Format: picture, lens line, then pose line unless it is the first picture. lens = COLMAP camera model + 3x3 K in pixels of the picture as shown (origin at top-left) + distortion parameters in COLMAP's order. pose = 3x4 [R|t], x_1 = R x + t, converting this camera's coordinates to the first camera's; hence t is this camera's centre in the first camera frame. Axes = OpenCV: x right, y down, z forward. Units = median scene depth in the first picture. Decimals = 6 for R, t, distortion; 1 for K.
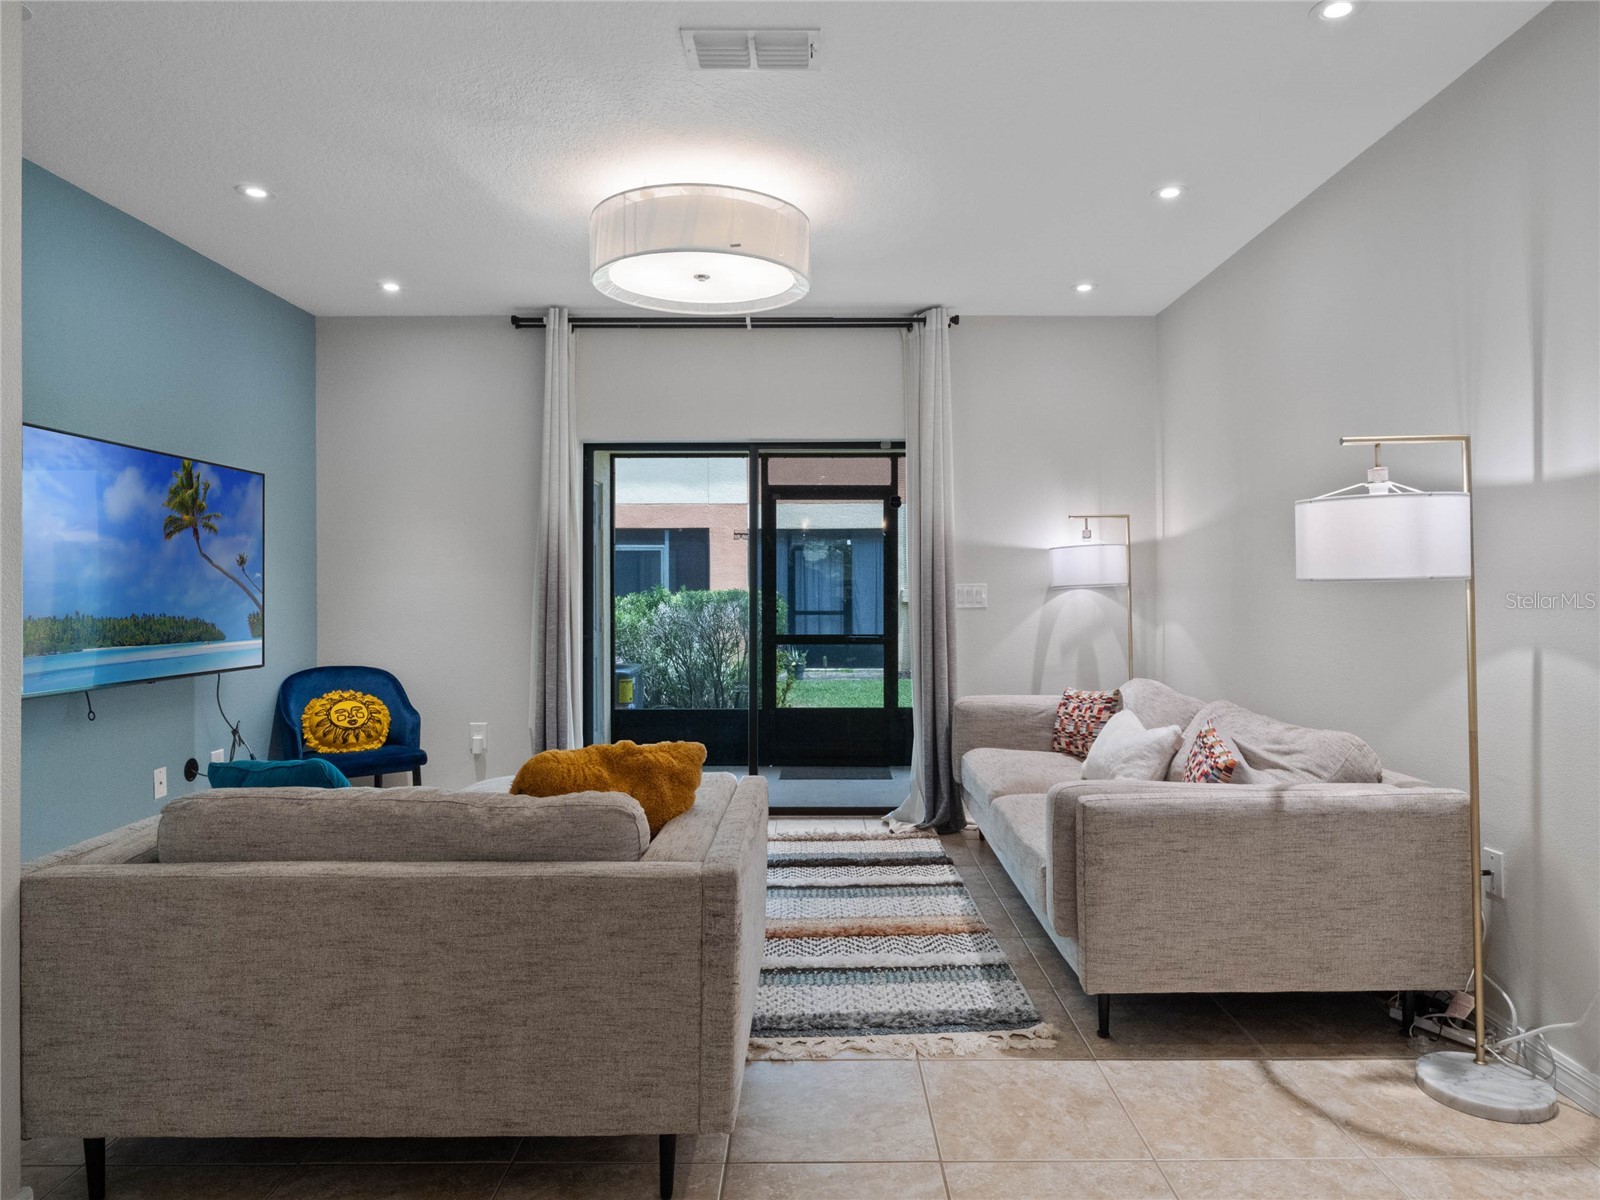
lens RADIAL K [[994.4, 0, 802.2], [0, 994.4, 586.0], [0, 0, 1]] dist [-0.001692, -0.001344]
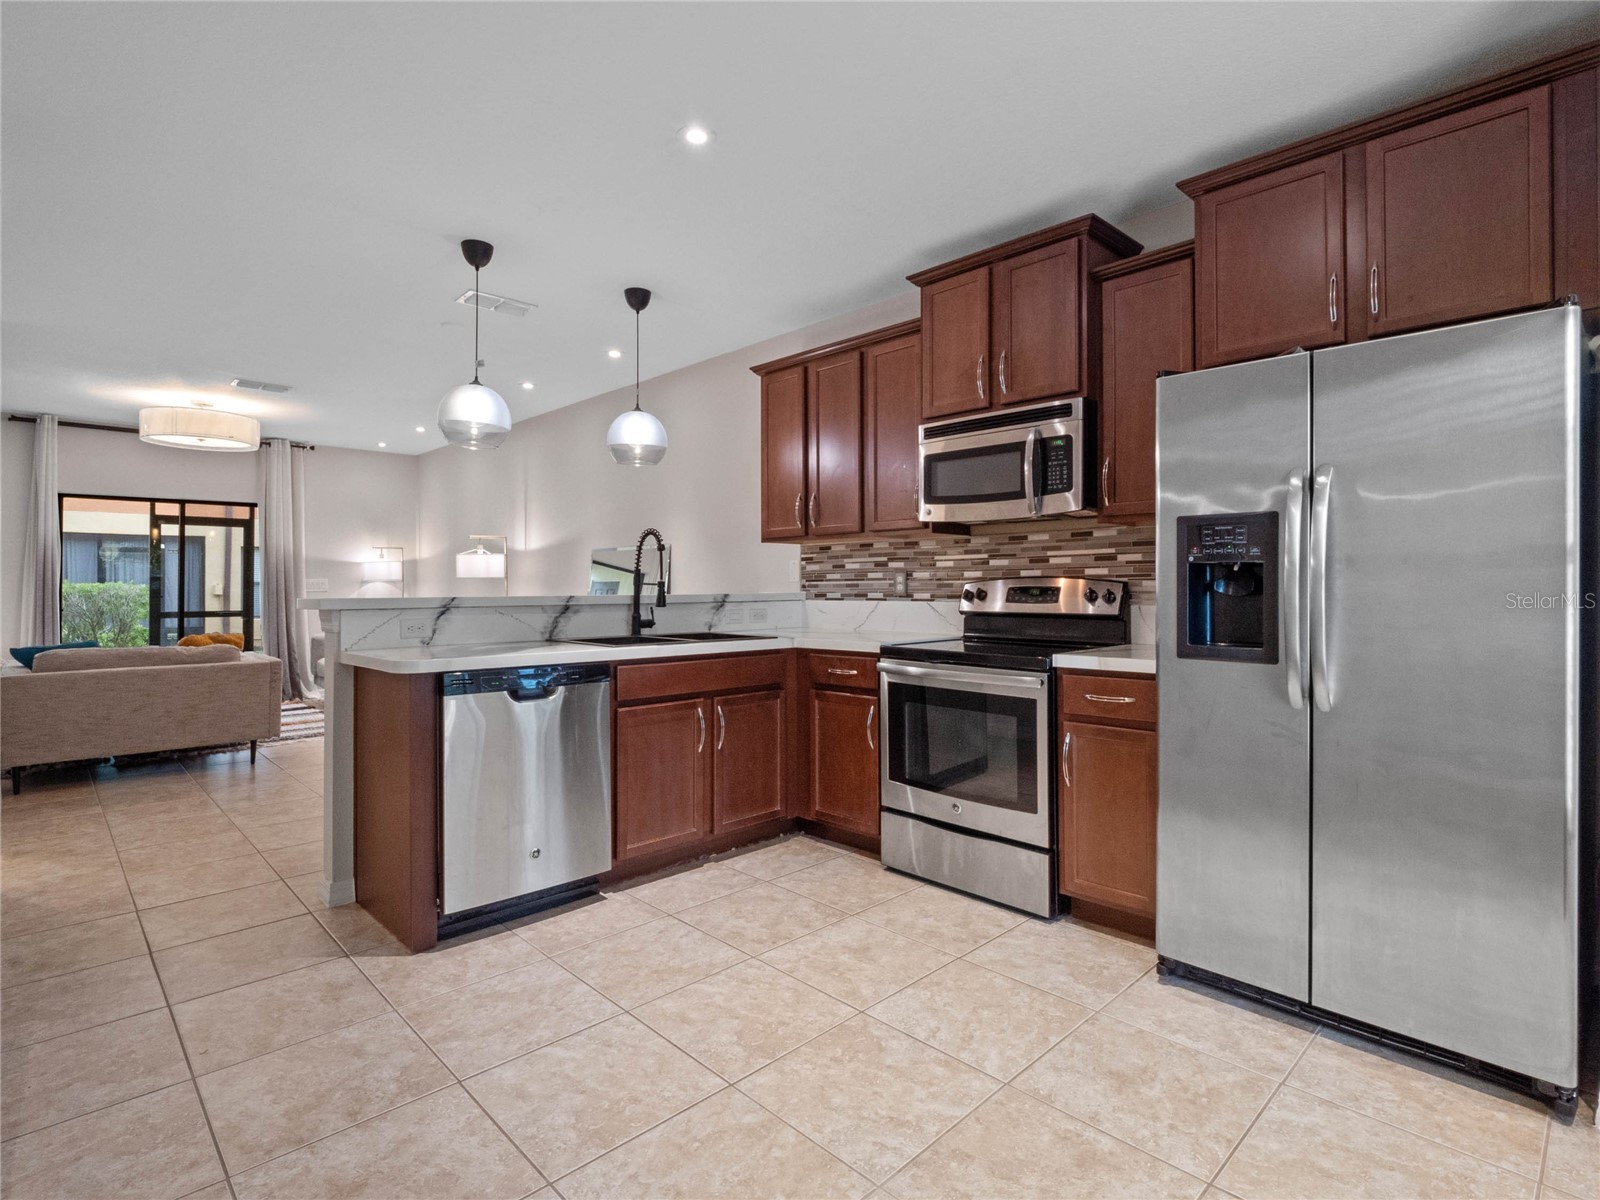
lens RADIAL K [[822.7, 0, 807.6], [0, 822.7, 577.4], [0, 0, 1]] dist [0.002840, -0.012169]
pose [[0.714203, 0.007823, 0.699895, -0.527162], [-0.001624, 0.999953, -0.009520, 0.015777], [-0.699937, 0.005663, 0.714183, -1.602755]]
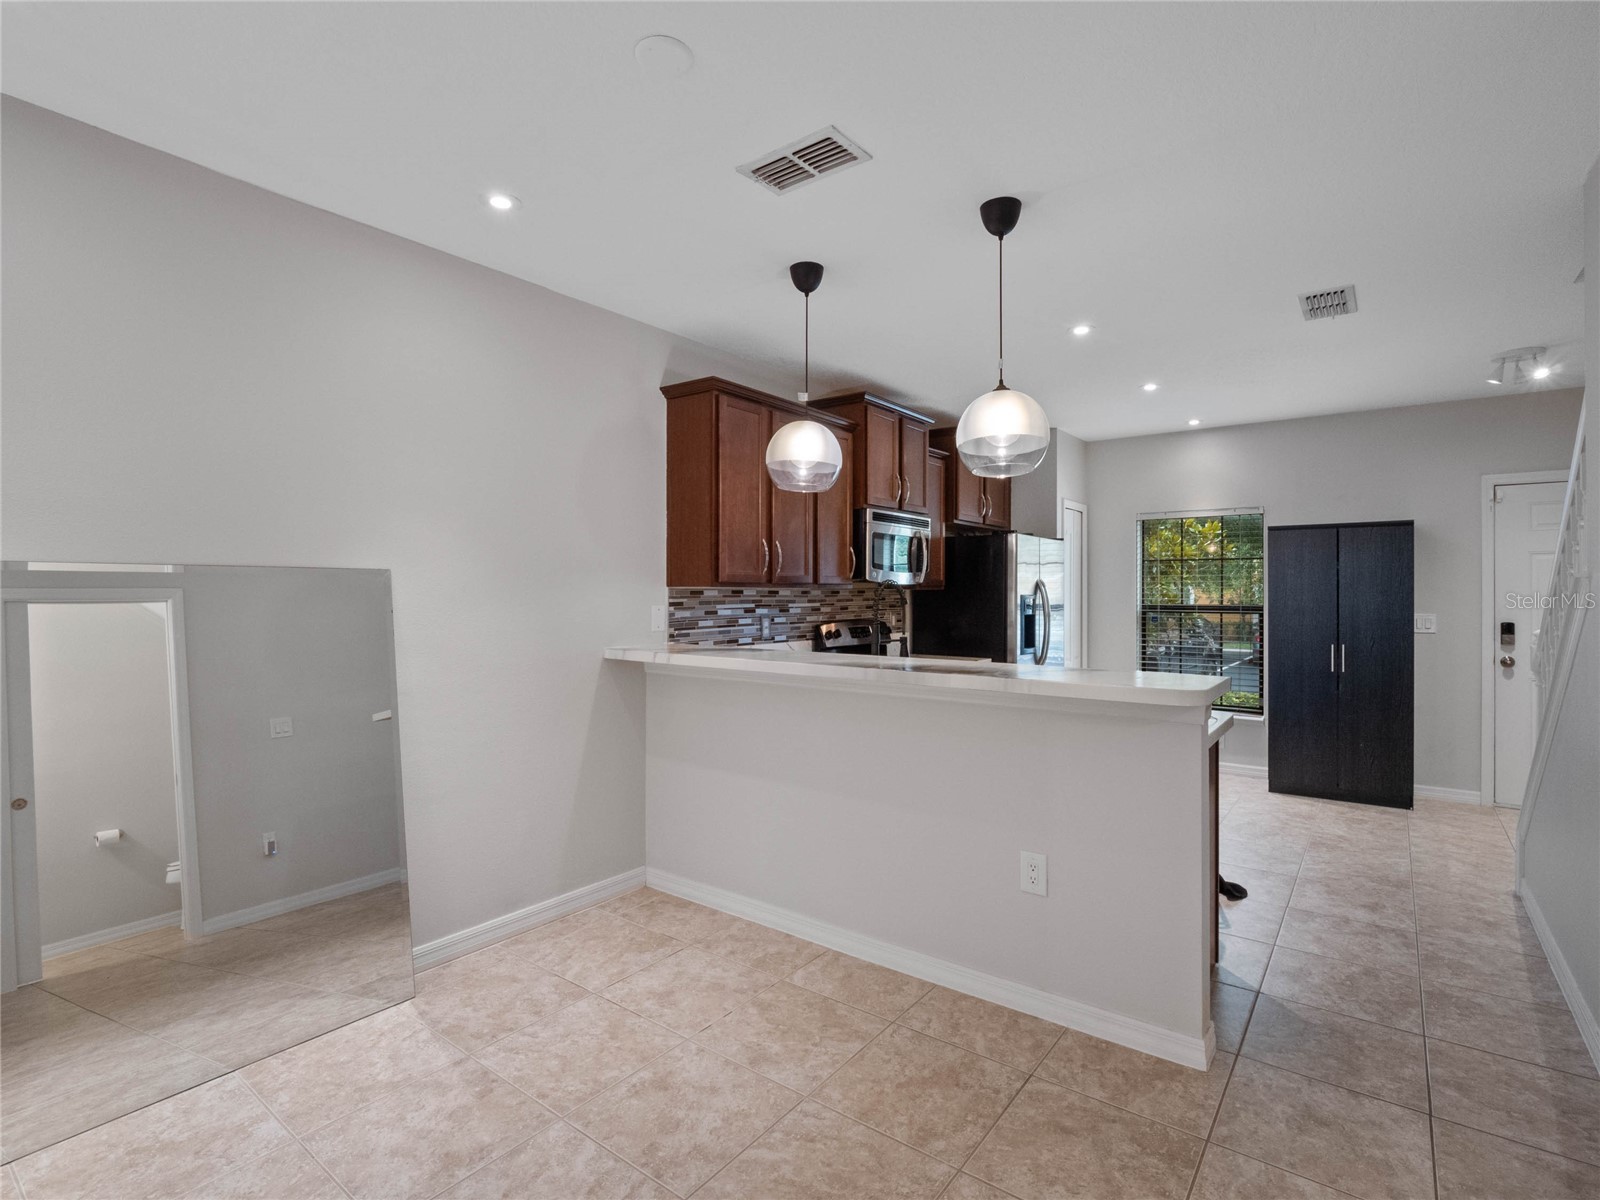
lens RADIAL K [[773.3, 0, 815.4], [0, 773.3, 592.4], [0, 0, 1]] dist [-0.019827, 0.000135]
pose [[-0.806445, 0.003629, 0.591298, -0.359760], [-0.000051, 0.999981, -0.006208, -0.050265], [-0.591309, -0.005037, -0.806429, 0.557992]]
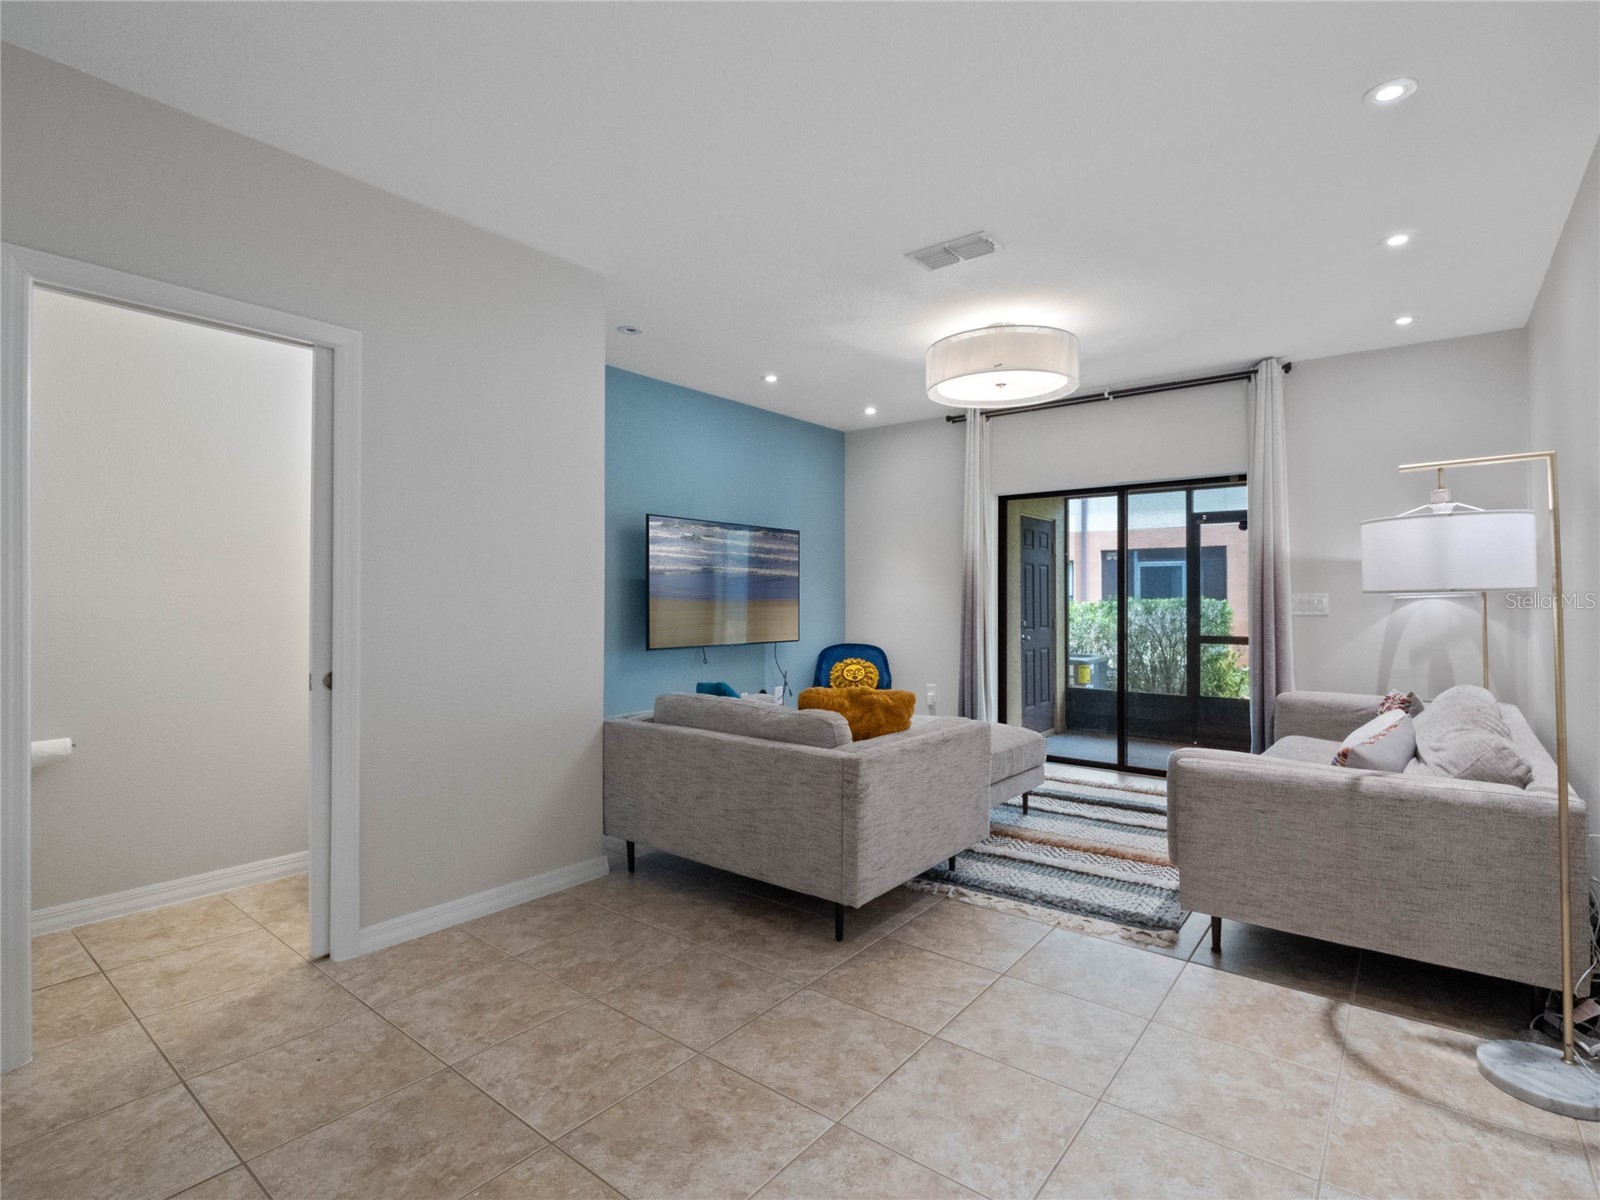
lens RADIAL K [[773.3, 0, 815.4], [0, 773.3, 592.4], [0, 0, 1]] dist [-0.019827, 0.000135]
pose [[0.791263, 0.000842, -0.611475, 0.483002], [-0.002466, 0.999995, -0.001813, -0.001661], [0.611470, 0.002943, 0.791262, -0.082995]]
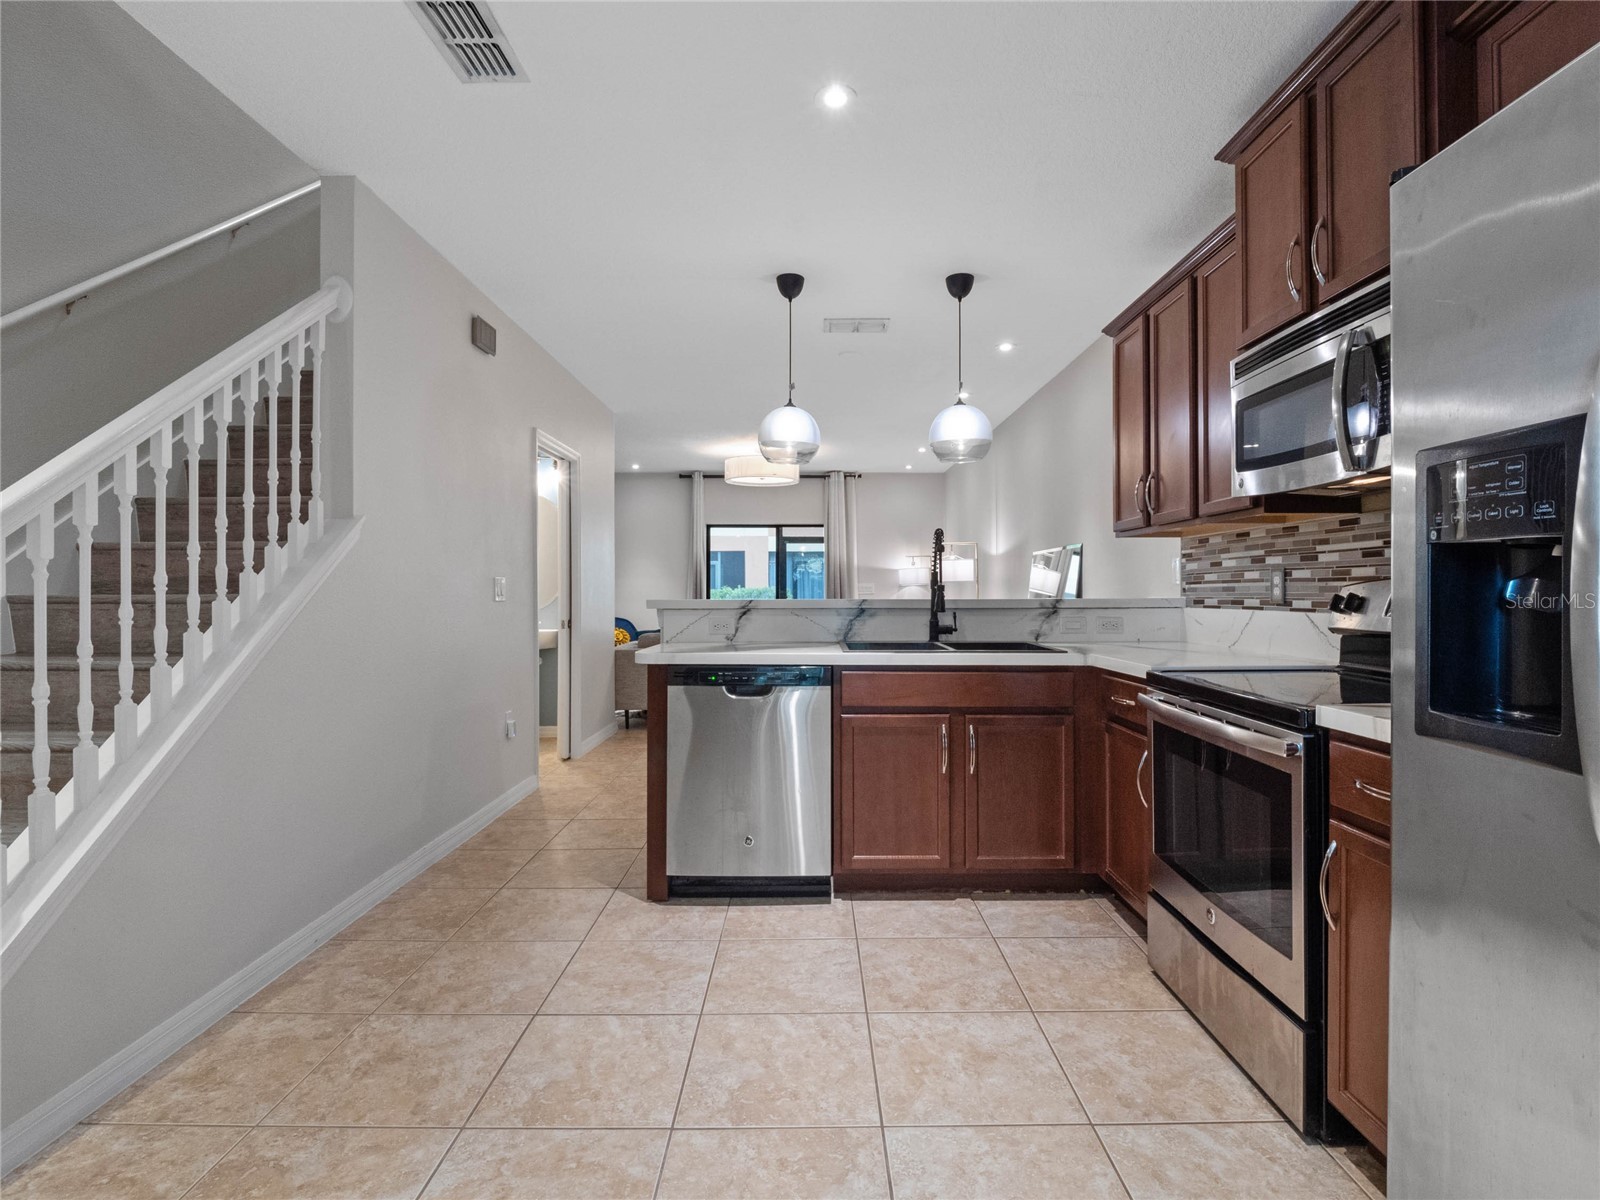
lens RADIAL K [[783.2, 0, 800.8], [0, 783.2, 592.4], [0, 0, 1]] dist [-0.000106, -0.011606]
pose [[0.999993, 0.000455, -0.003839, 0.029660], [-0.000433, 0.999984, 0.005724, 0.014757], [0.003842, -0.005722, 0.999976, -1.668484]]
